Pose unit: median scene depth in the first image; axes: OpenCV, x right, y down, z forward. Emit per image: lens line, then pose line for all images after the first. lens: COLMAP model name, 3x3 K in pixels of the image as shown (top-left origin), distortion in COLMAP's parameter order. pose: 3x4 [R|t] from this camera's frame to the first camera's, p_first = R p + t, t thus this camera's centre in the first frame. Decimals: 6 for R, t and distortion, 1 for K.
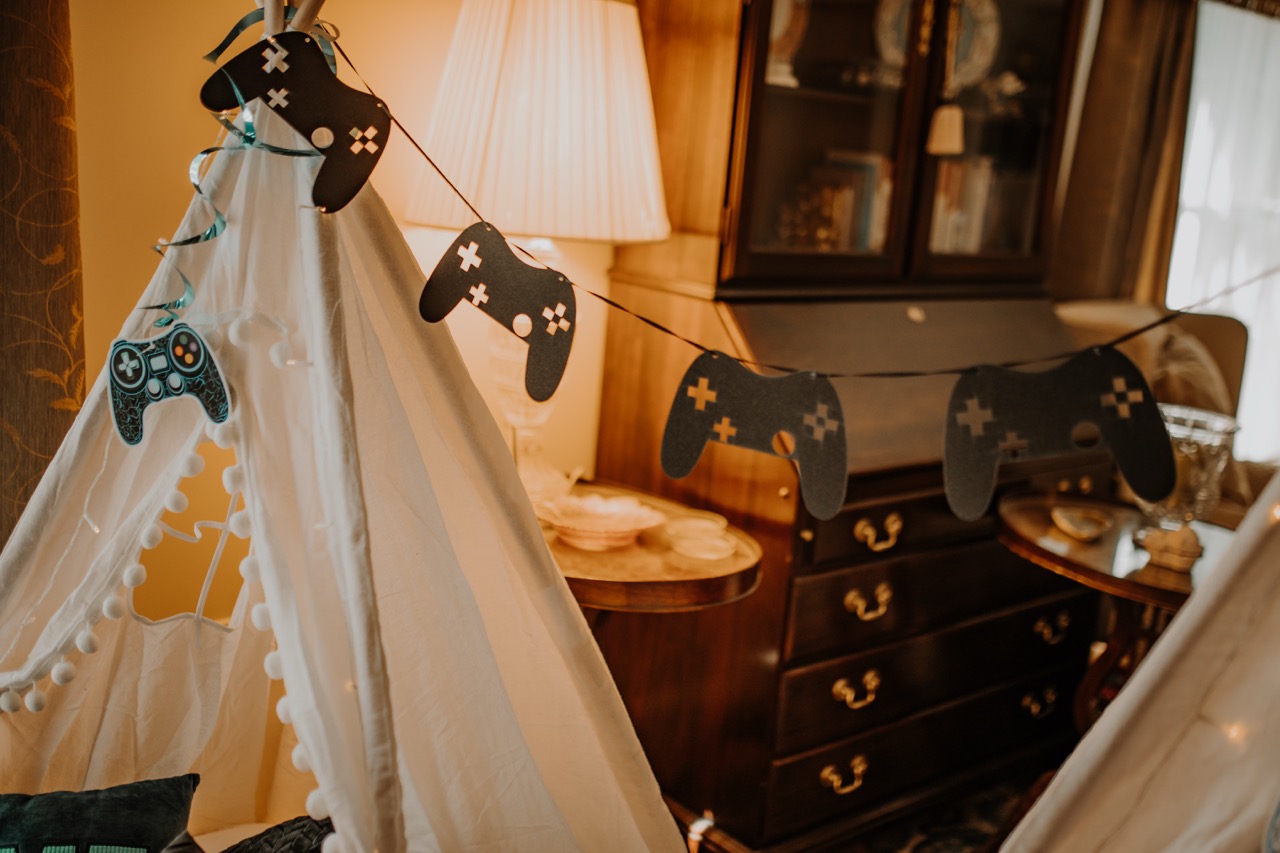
lens RADIAL K [[1356.4, 0, 680.9], [0, 1356.4, 419.5], [0, 0, 1]] dist [-0.050129, 0.009974]
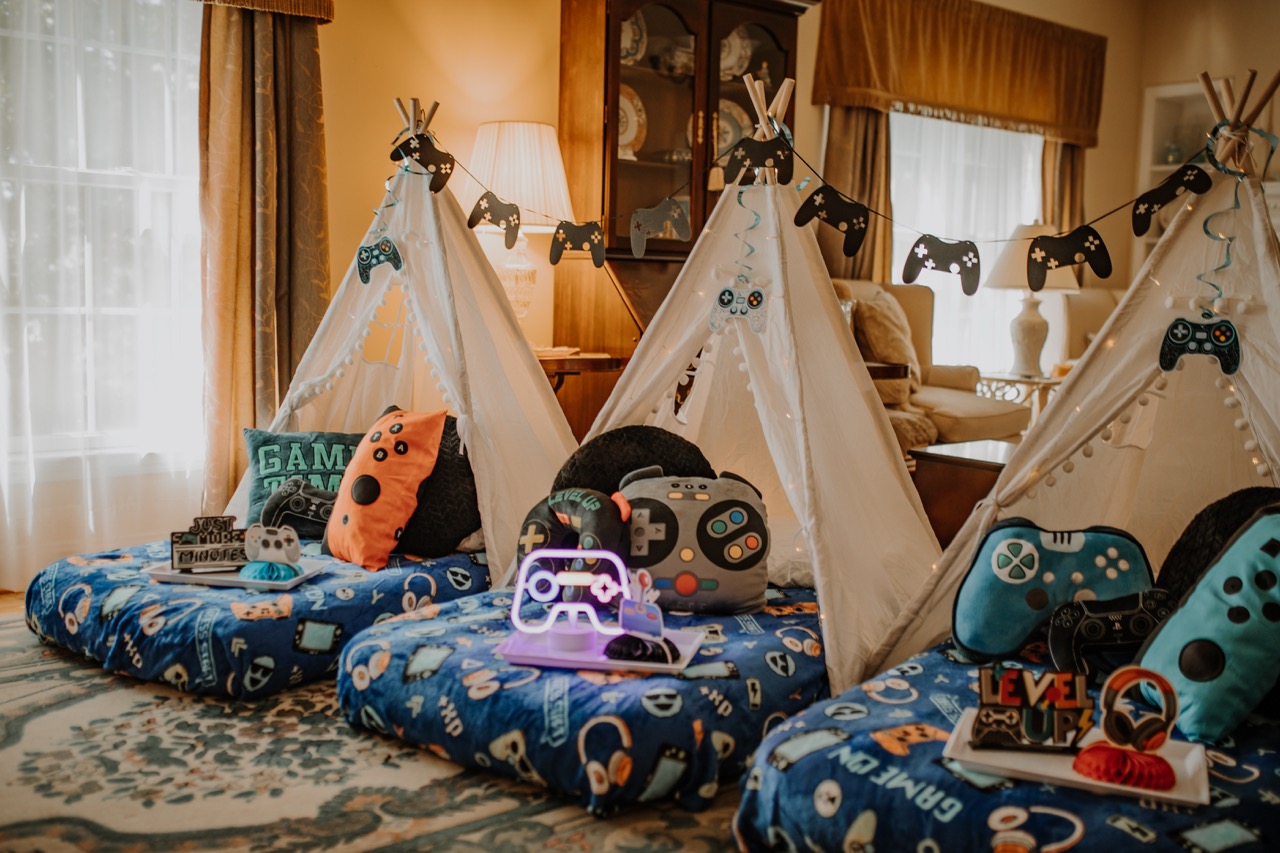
lens RADIAL K [[1298.4, 0, 642.0], [0, 1298.4, 427.6], [0, 0, 1]] dist [-0.073304, 0.104487]
pose [[0.997080, -0.062517, -0.043850, 0.261724], [0.057566, 0.992668, -0.106288, 0.641493], [0.050174, 0.103453, 0.993368, -1.618621]]
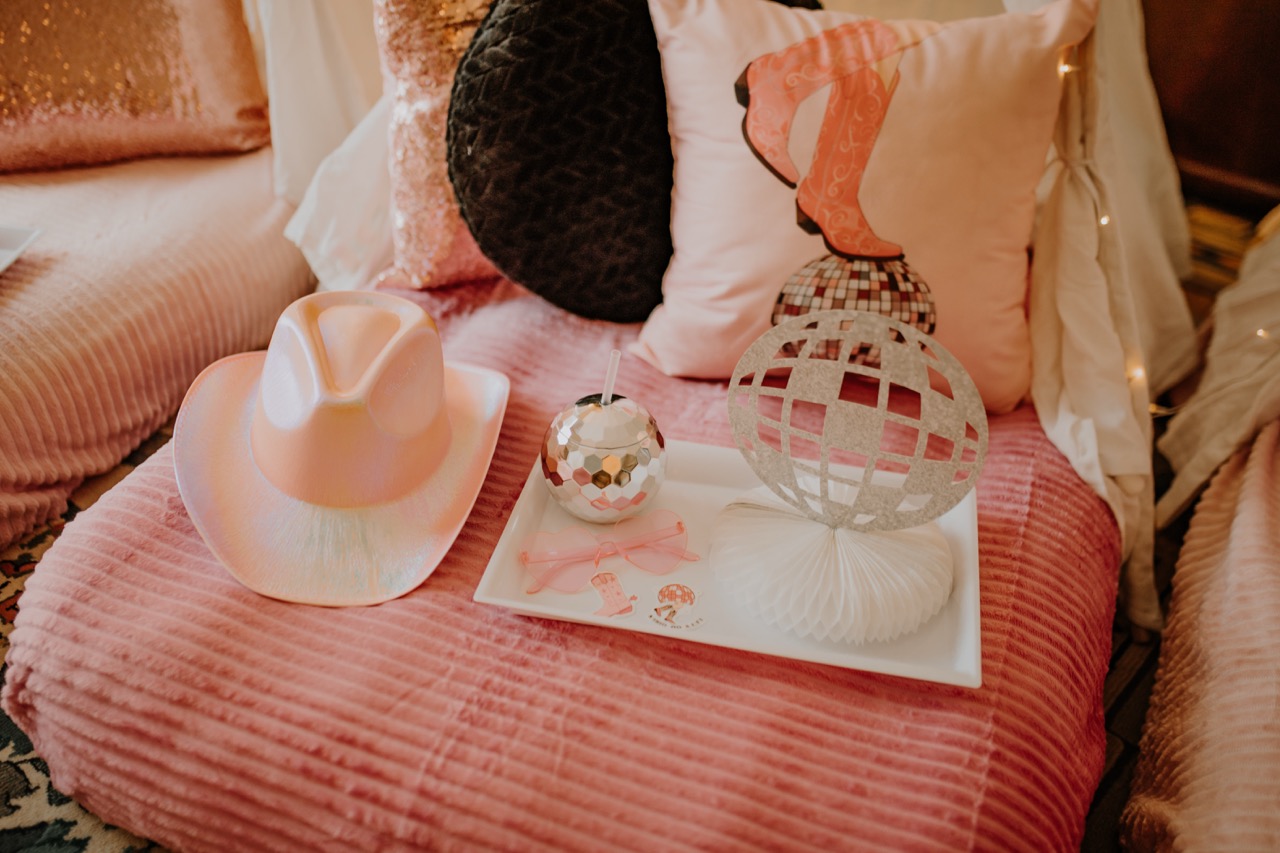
lens RADIAL K [[1322.3, 0, 622.9], [0, 1322.3, 432.3], [0, 0, 1]] dist [-0.074140, 0.123220]
pose [[0.988265, -0.114957, 0.100582, -0.016233], [0.068603, 0.922378, 0.380147, 0.380830], [-0.136475, -0.368786, 0.919441, -0.374191]]
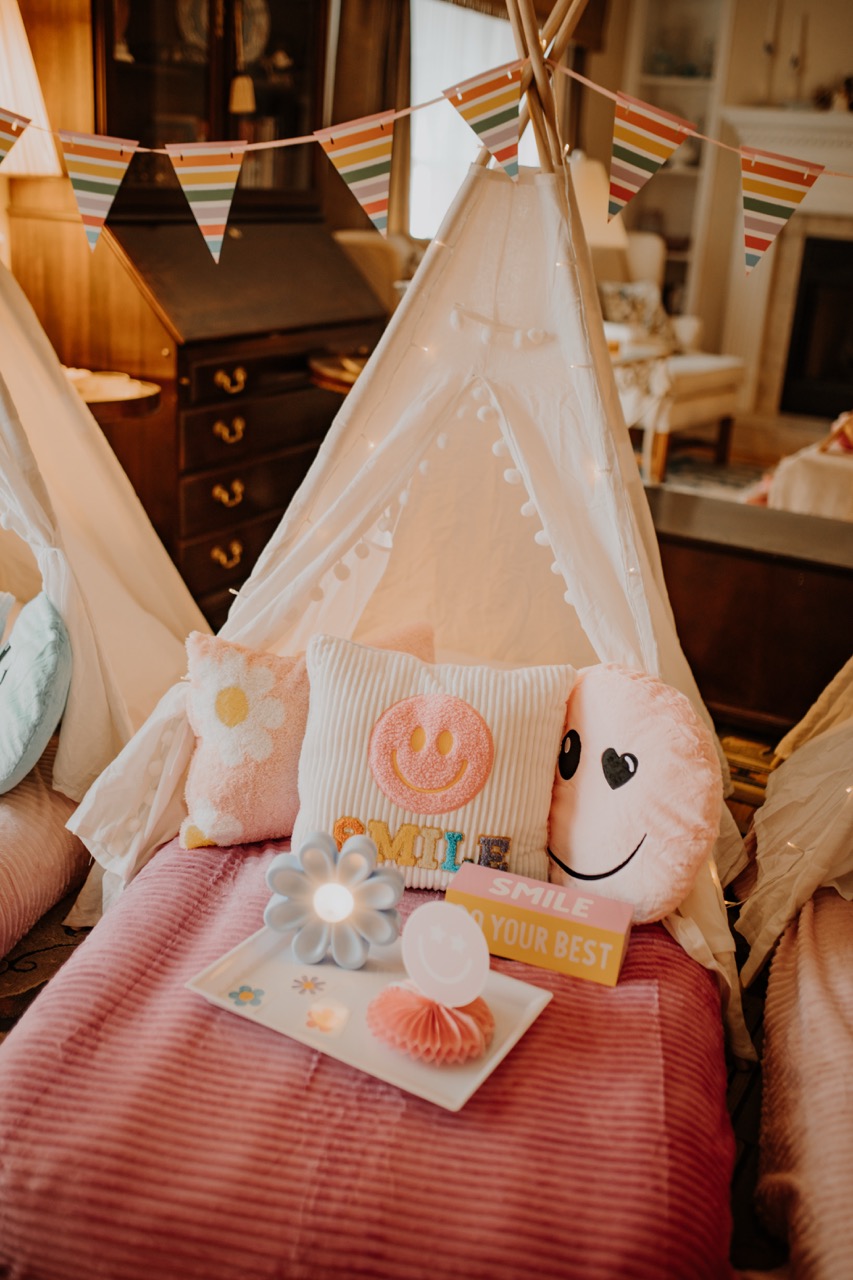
lens RADIAL K [[1311.7, 0, 437.0], [0, 1311.7, 635.2], [0, 0, 1]] dist [-0.072410, 0.105580]
pose [[0.936264, -0.149213, 0.318034, -0.219869], [0.096863, 0.979868, 0.174573, 0.208577], [-0.337680, -0.132641, 0.931868, -0.687235]]
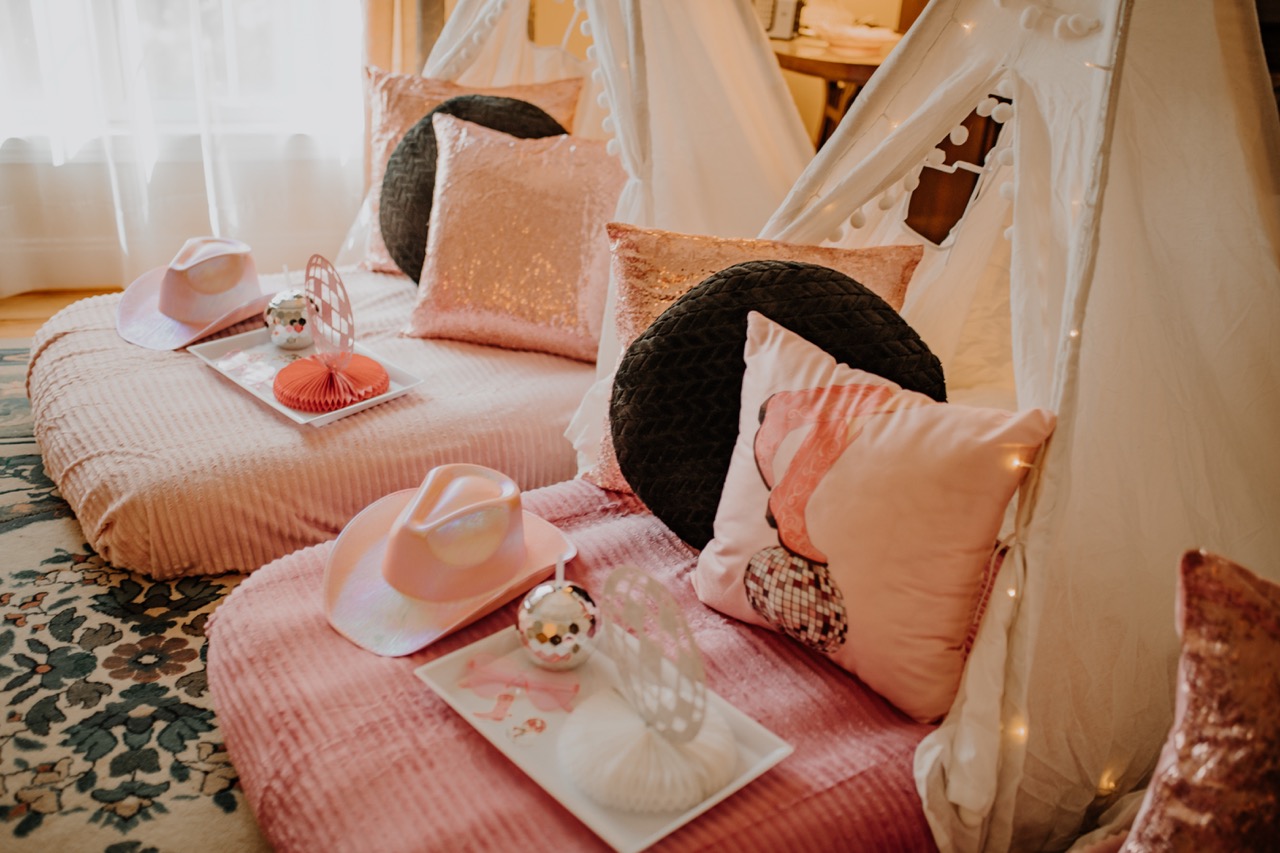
lens RADIAL K [[1288.7, 0, 619.9], [0, 1288.7, 437.6], [0, 0, 1]] dist [-0.065367, 0.082582]
pose [[0.882873, 0.179016, -0.434154, 0.578724], [-0.075589, 0.966610, 0.244850, 0.254896], [0.463489, -0.183354, 0.866925, -0.572480]]
